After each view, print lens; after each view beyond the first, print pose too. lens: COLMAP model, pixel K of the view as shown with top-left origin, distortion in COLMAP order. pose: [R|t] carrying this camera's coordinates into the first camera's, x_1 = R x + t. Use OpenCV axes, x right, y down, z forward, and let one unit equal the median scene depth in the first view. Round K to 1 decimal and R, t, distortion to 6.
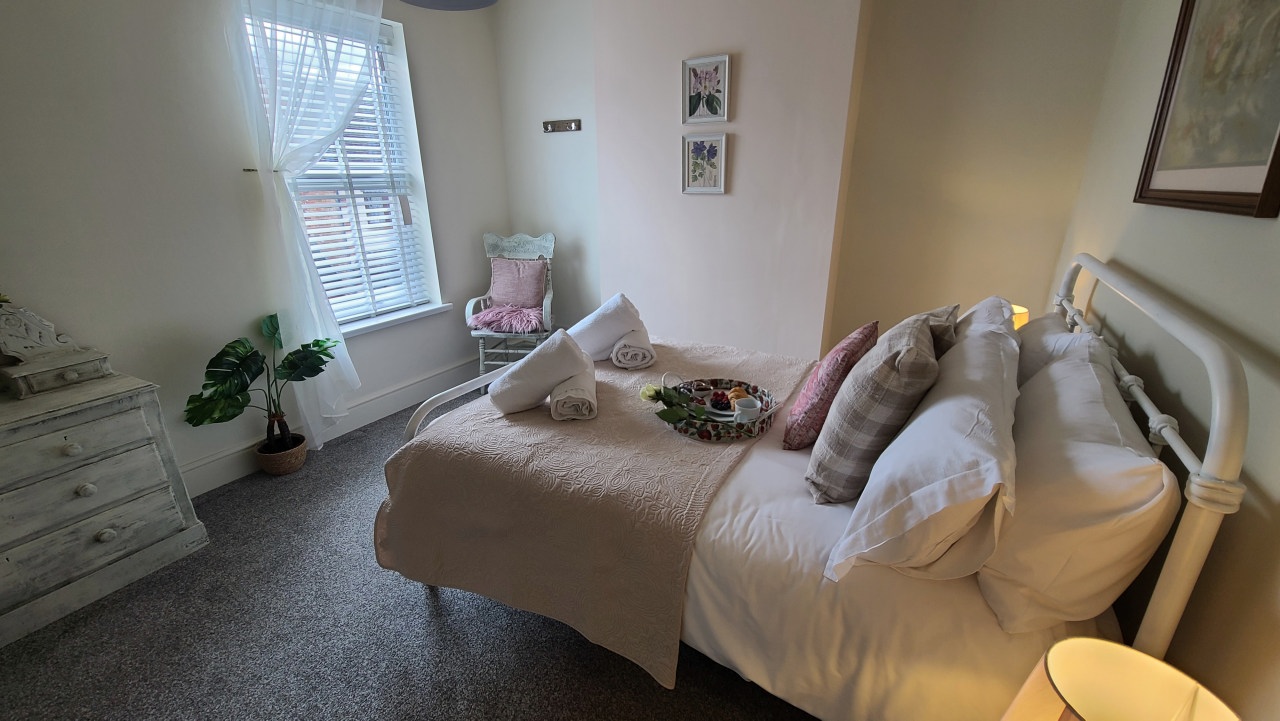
lens RADIAL K [[526.3, 0, 638.9], [0, 526.3, 358.0], [0, 0, 1]] dist [0.000251, -0.000353]
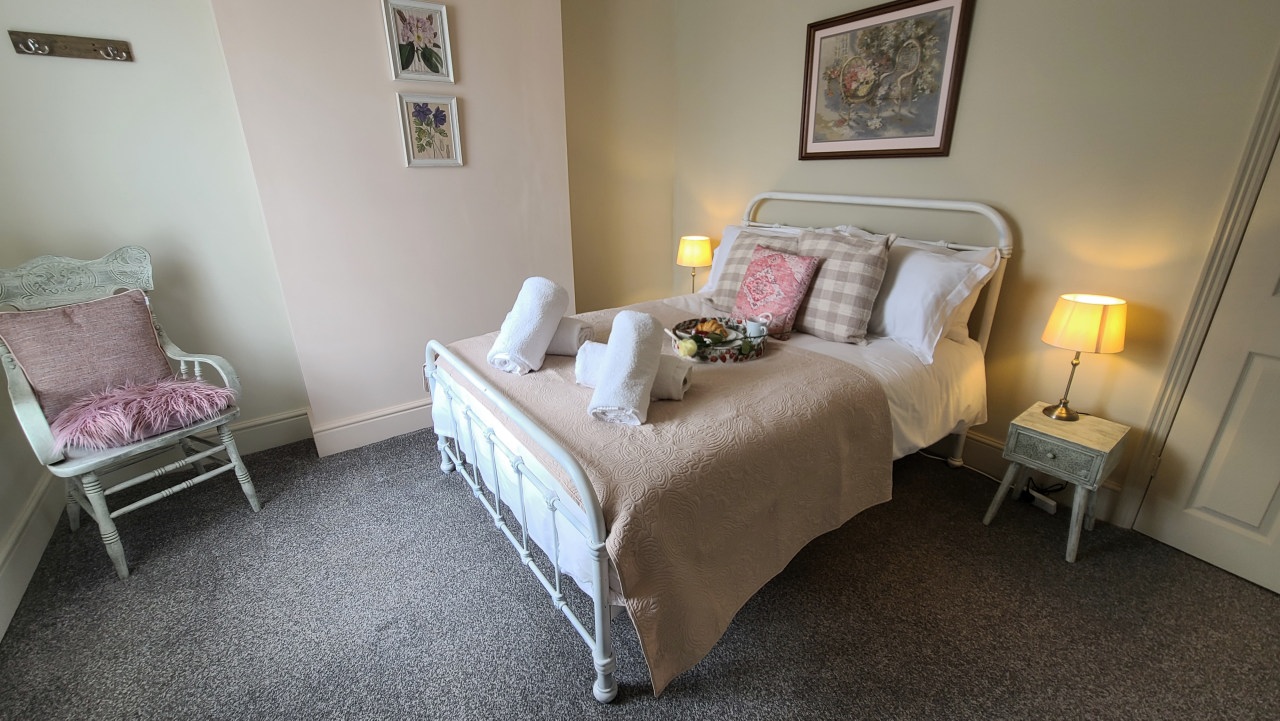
lens RADIAL K [[526.3, 0, 644.1], [0, 526.3, 354.3], [0, 0, 1]] dist [0.000251, -0.000353]
pose [[0.398511, -0.309781, 0.863264, -0.592839], [0.304537, 0.932524, 0.194051, -0.095656], [-0.865128, 0.185564, 0.465961, 0.383774]]
